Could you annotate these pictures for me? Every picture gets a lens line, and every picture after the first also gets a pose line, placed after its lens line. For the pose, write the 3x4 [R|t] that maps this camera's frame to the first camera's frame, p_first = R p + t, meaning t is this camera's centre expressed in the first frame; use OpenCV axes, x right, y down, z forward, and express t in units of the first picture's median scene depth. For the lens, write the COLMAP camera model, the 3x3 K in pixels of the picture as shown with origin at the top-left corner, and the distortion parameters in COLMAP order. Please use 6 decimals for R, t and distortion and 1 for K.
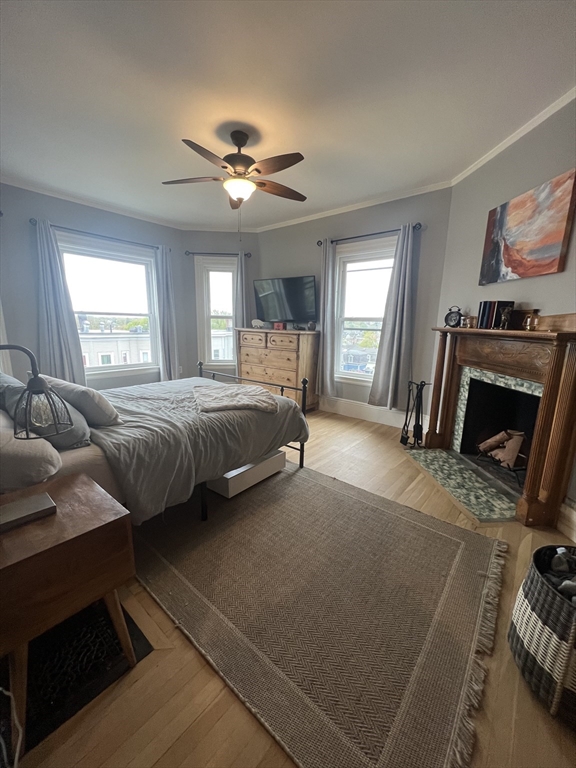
lens RADIAL K [[306.2, 0, 288.0], [0, 306.2, 384.0], [0, 0, 1]] dist [-0.002683, -0.000189]
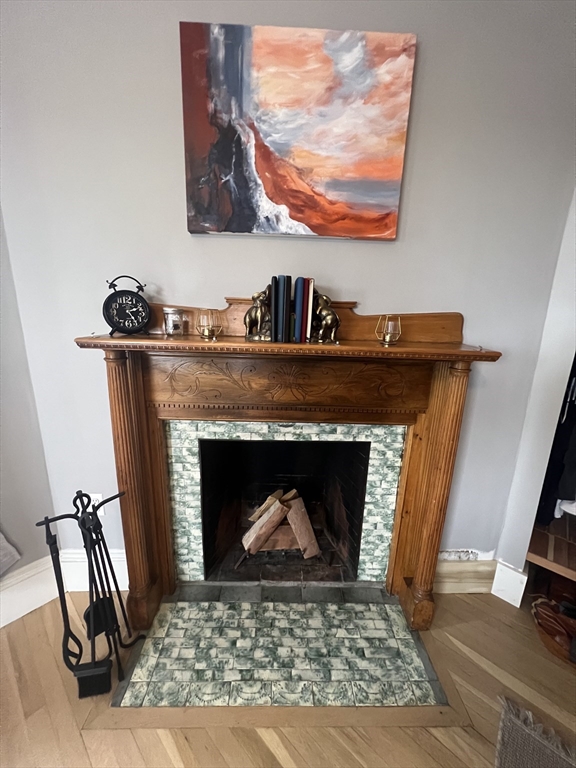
lens RADIAL K [[306.2, 0, 288.0], [0, 306.2, 384.0], [0, 0, 1]] dist [-0.002683, -0.000189]
pose [[0.039542, -0.258804, 0.965120, 0.201919], [0.168280, 0.953805, 0.248875, -0.226926], [-0.984946, 0.152570, 0.081267, 0.951312]]
